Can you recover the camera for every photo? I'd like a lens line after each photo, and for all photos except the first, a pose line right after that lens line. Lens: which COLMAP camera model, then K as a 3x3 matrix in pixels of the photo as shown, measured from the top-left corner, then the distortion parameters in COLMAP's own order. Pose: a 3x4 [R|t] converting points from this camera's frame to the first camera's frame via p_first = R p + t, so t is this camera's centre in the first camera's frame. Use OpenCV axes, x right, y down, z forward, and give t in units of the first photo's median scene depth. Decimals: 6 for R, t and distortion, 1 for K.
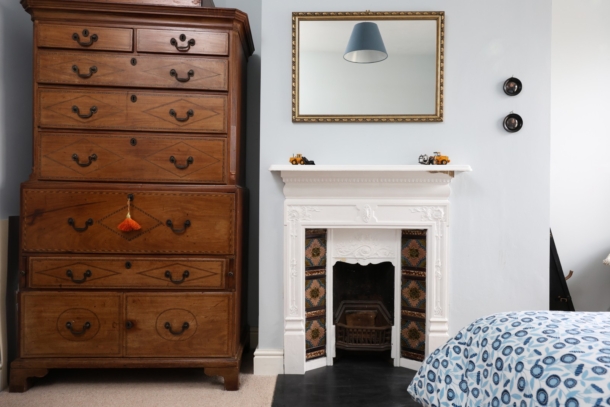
lens RADIAL K [[373.8, 0, 305.7], [0, 373.8, 200.3], [0, 0, 1]] dist [-0.007418, 0.000082]
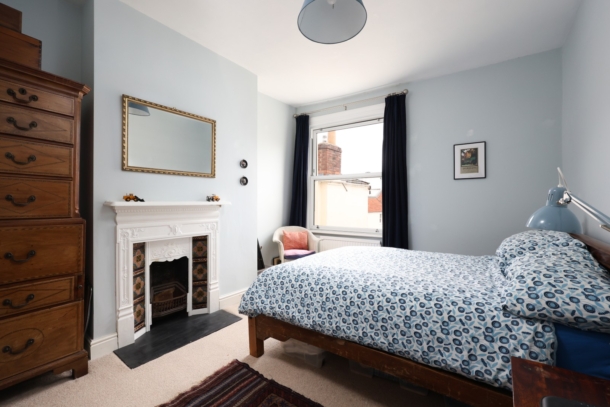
lens RADIAL K [[253.3, 0, 305.9], [0, 253.3, 203.7], [0, 0, 1]] dist [-0.000350, 0.000167]
pose [[0.591600, -0.007306, 0.806199, -0.406663], [0.008208, 0.999962, 0.003038, -0.080373], [-0.806190, 0.004820, 0.591637, -0.141665]]
